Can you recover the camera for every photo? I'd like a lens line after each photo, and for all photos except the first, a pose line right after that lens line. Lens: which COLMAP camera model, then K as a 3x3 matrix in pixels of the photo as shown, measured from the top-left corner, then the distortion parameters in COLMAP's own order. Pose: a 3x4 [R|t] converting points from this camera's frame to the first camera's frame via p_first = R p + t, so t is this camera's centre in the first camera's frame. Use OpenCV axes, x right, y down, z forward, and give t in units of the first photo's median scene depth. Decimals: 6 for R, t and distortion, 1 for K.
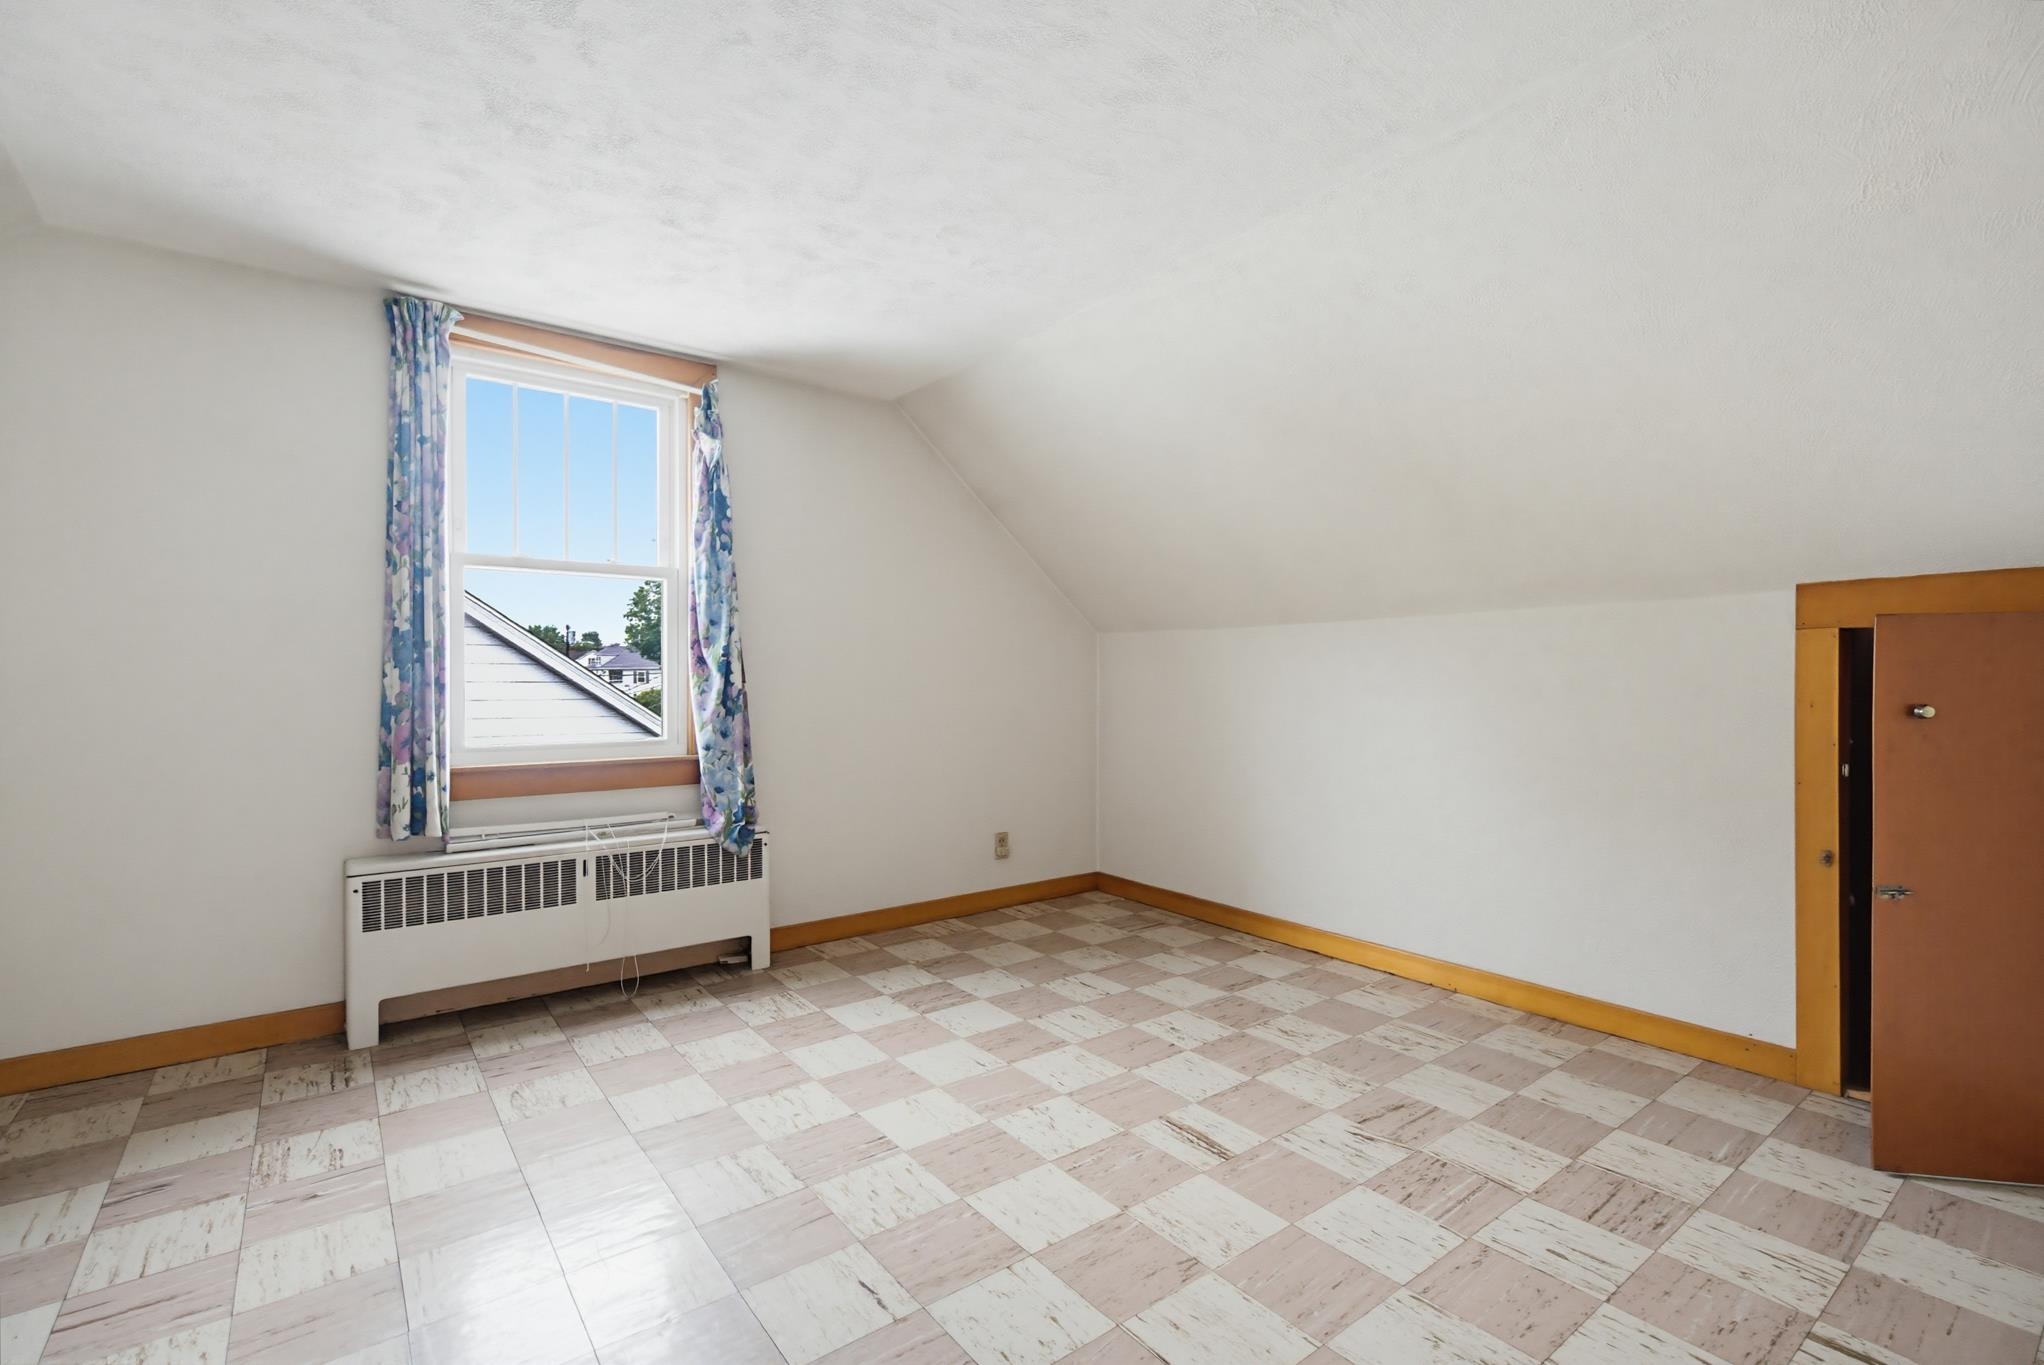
lens RADIAL K [[926.5, 0, 1022.3], [0, 926.5, 694.9], [0, 0, 1]] dist [0.002584, -0.000094]
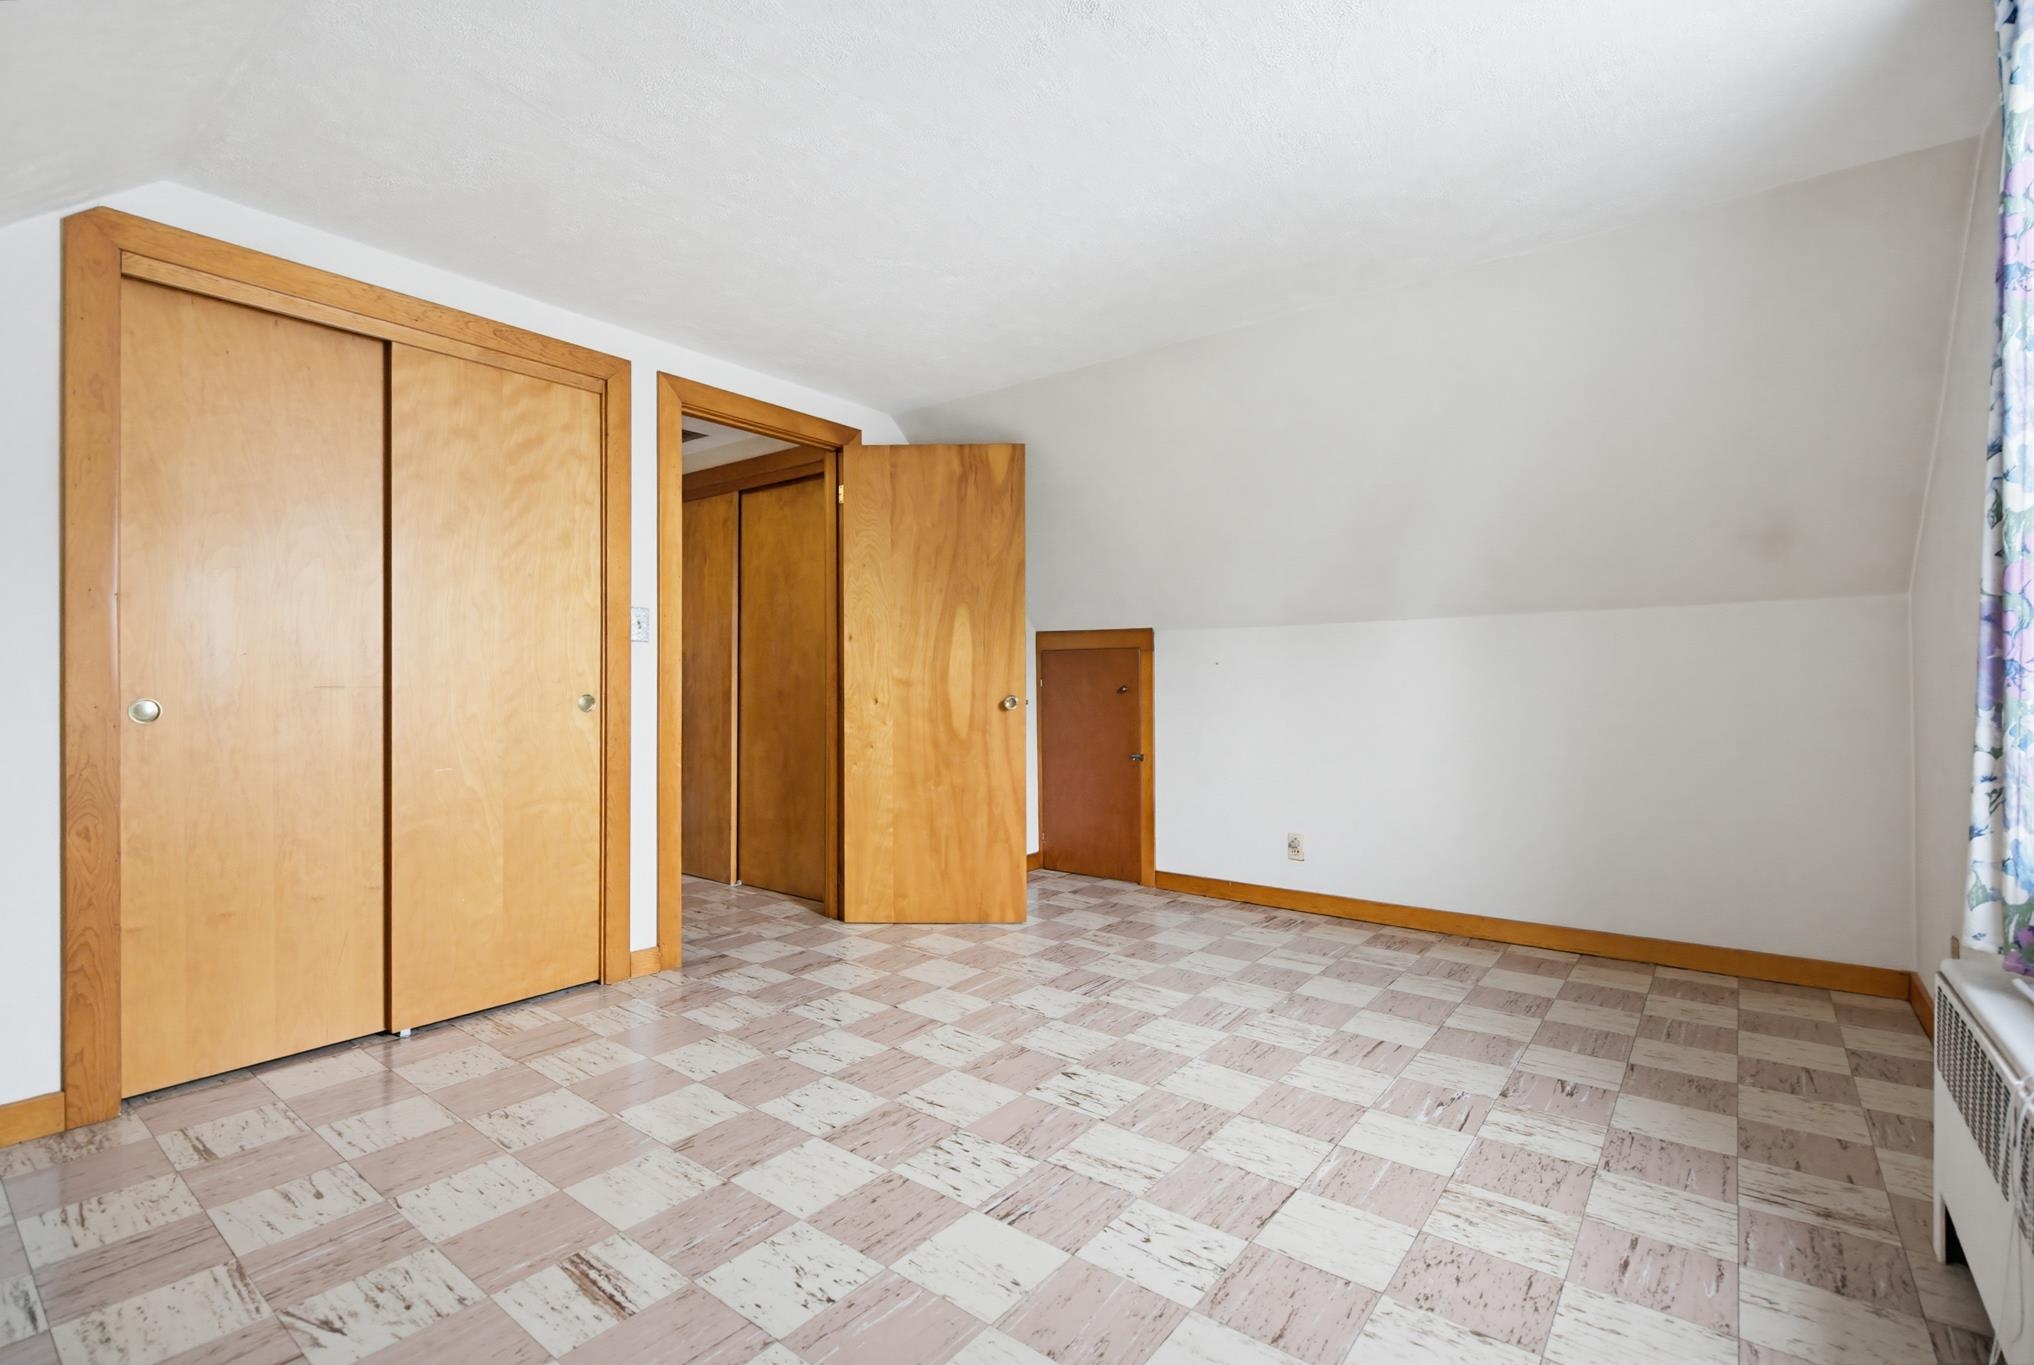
lens RADIAL K [[921.9, 0, 1020.1], [0, 921.9, 688.4], [0, 0, 1]] dist [0.002584, -0.000094]
pose [[-0.964919, 0.000568, -0.262547, 0.057644], [-0.003847, 0.999860, 0.016300, -0.007673], [0.262520, 0.016739, -0.964781, 1.841549]]
